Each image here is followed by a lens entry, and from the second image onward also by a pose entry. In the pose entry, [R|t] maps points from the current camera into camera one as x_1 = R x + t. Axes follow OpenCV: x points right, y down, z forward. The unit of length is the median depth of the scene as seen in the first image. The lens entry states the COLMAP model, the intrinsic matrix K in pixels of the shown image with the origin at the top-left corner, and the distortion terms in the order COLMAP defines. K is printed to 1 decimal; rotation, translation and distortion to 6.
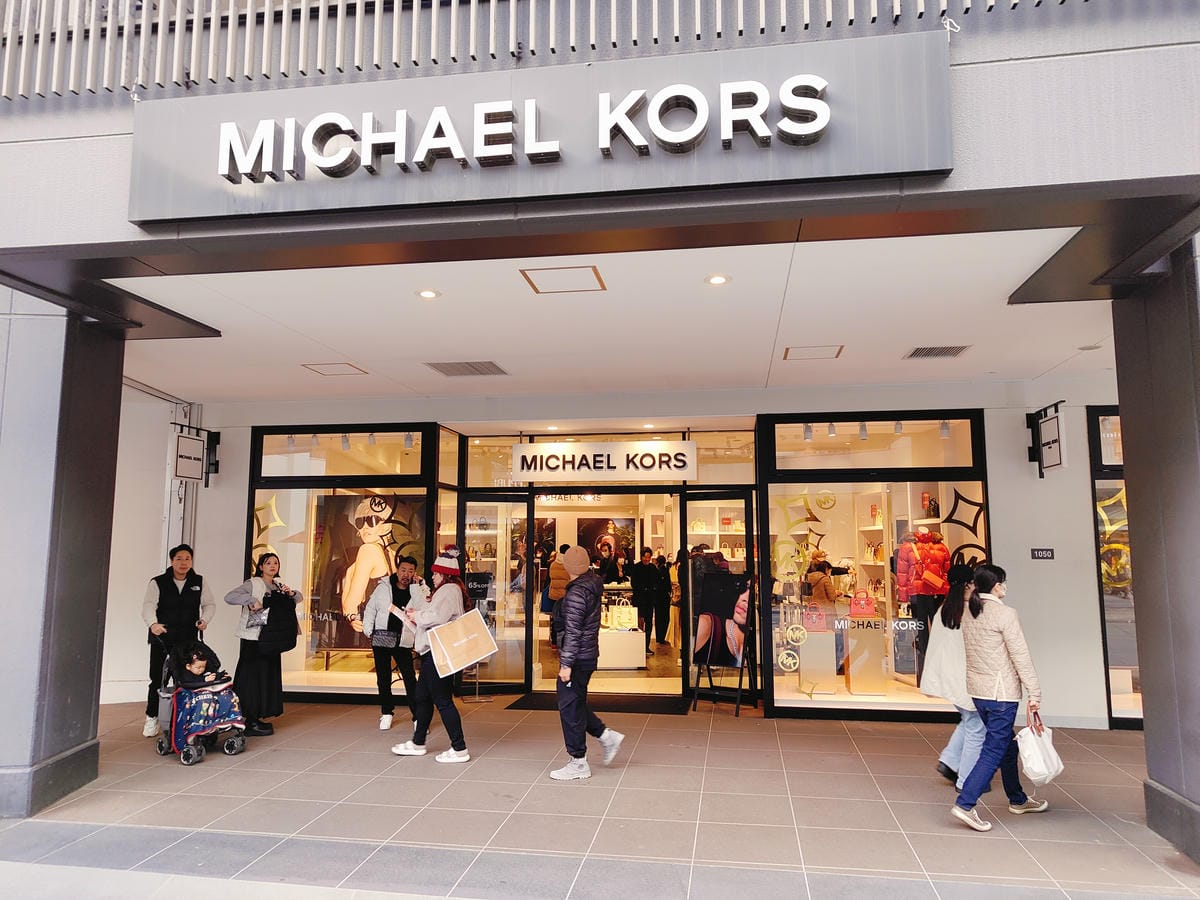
lens RADIAL K [[843.0, 0, 601.8], [0, 843.0, 448.9], [0, 0, 1]] dist [0.008256, 0.003484]
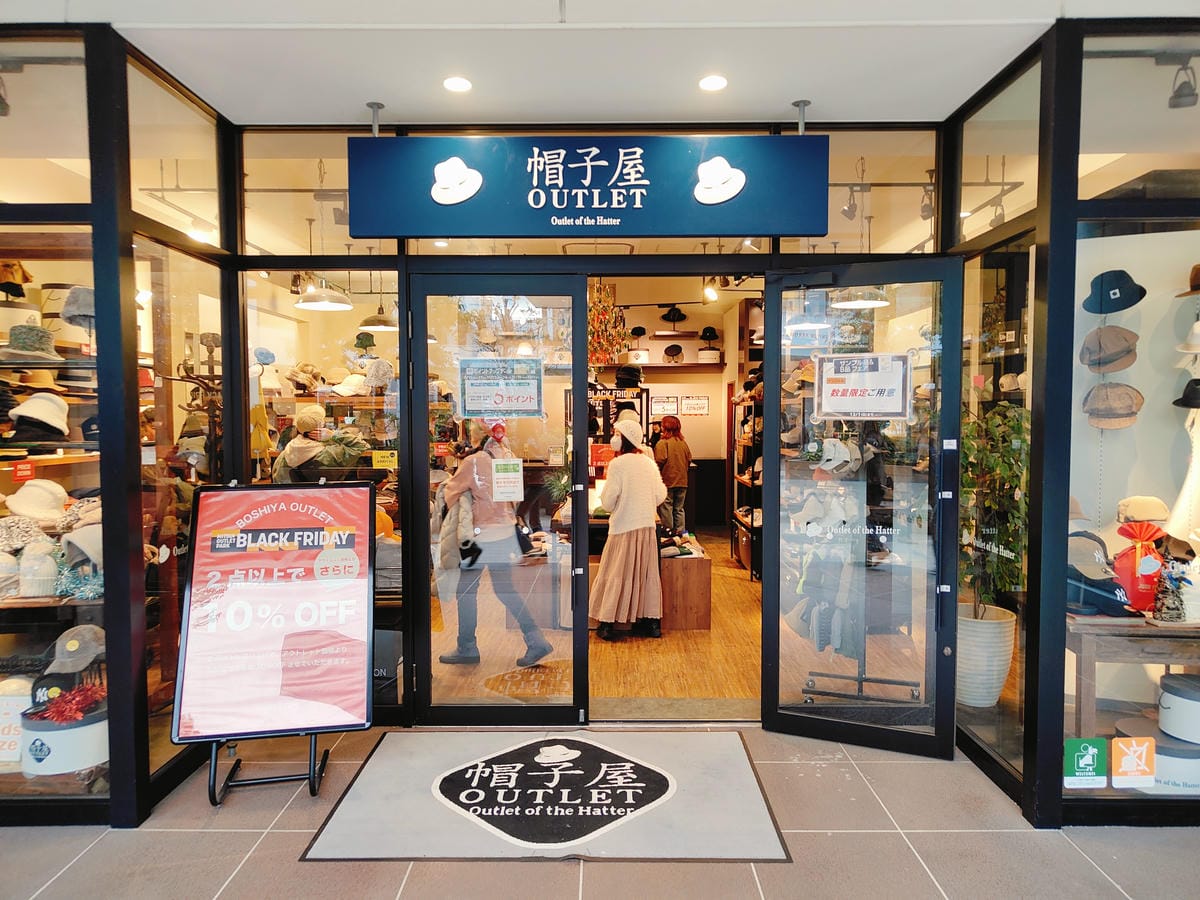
lens RADIAL K [[843.0, 0, 600.3], [0, 843.0, 448.5], [0, 0, 1]] dist [0.008256, 0.003484]
pose [[0.987526, -0.012006, 0.156998, -0.059425], [-0.014036, 0.986407, 0.163719, 0.076174], [-0.156829, -0.163880, 0.973934, 0.616302]]
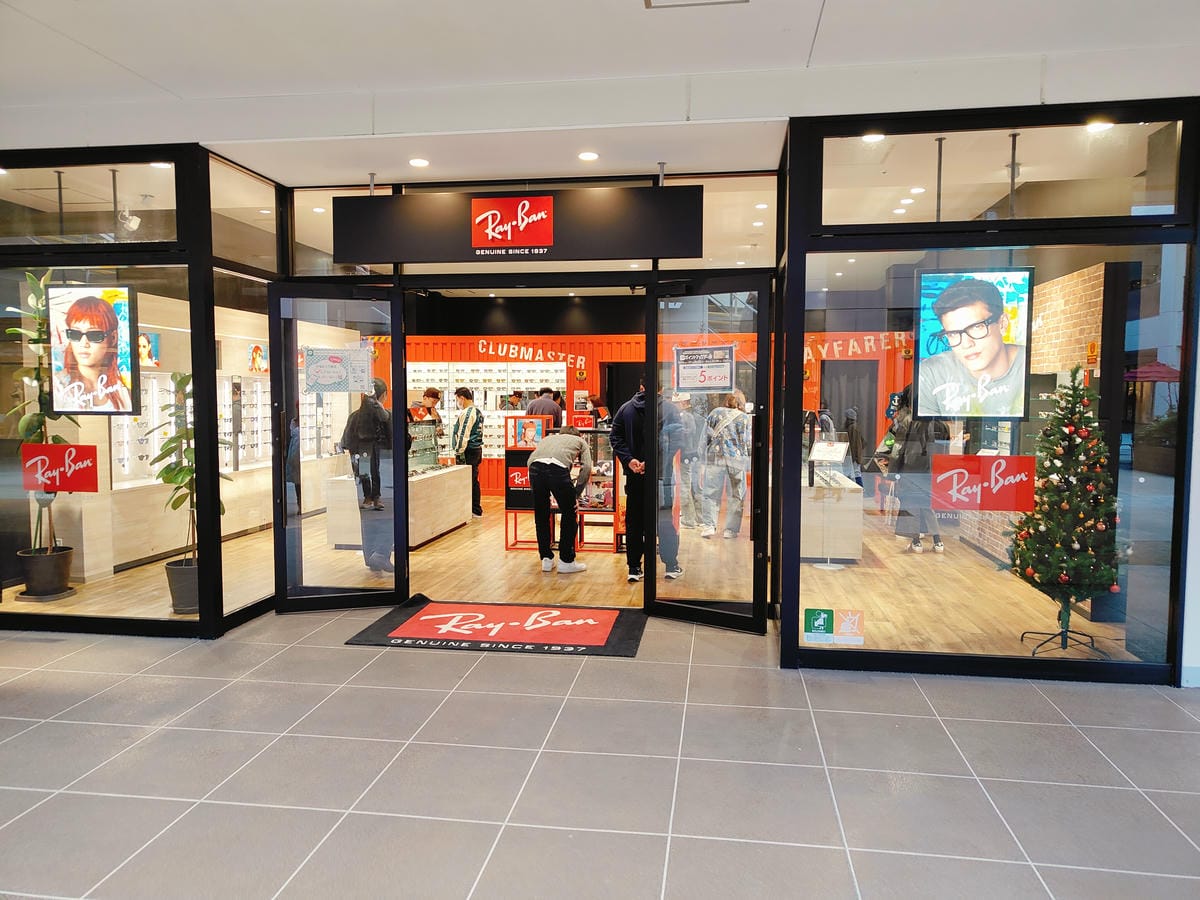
lens RADIAL K [[843.0, 0, 604.5], [0, 843.0, 445.2], [0, 0, 1]] dist [0.008256, 0.003484]
pose [[0.999744, -0.000937, 0.022610, 0.053073], [-0.003158, 0.983589, 0.180395, 0.060807], [-0.022408, -0.180420, 0.983334, 0.424124]]
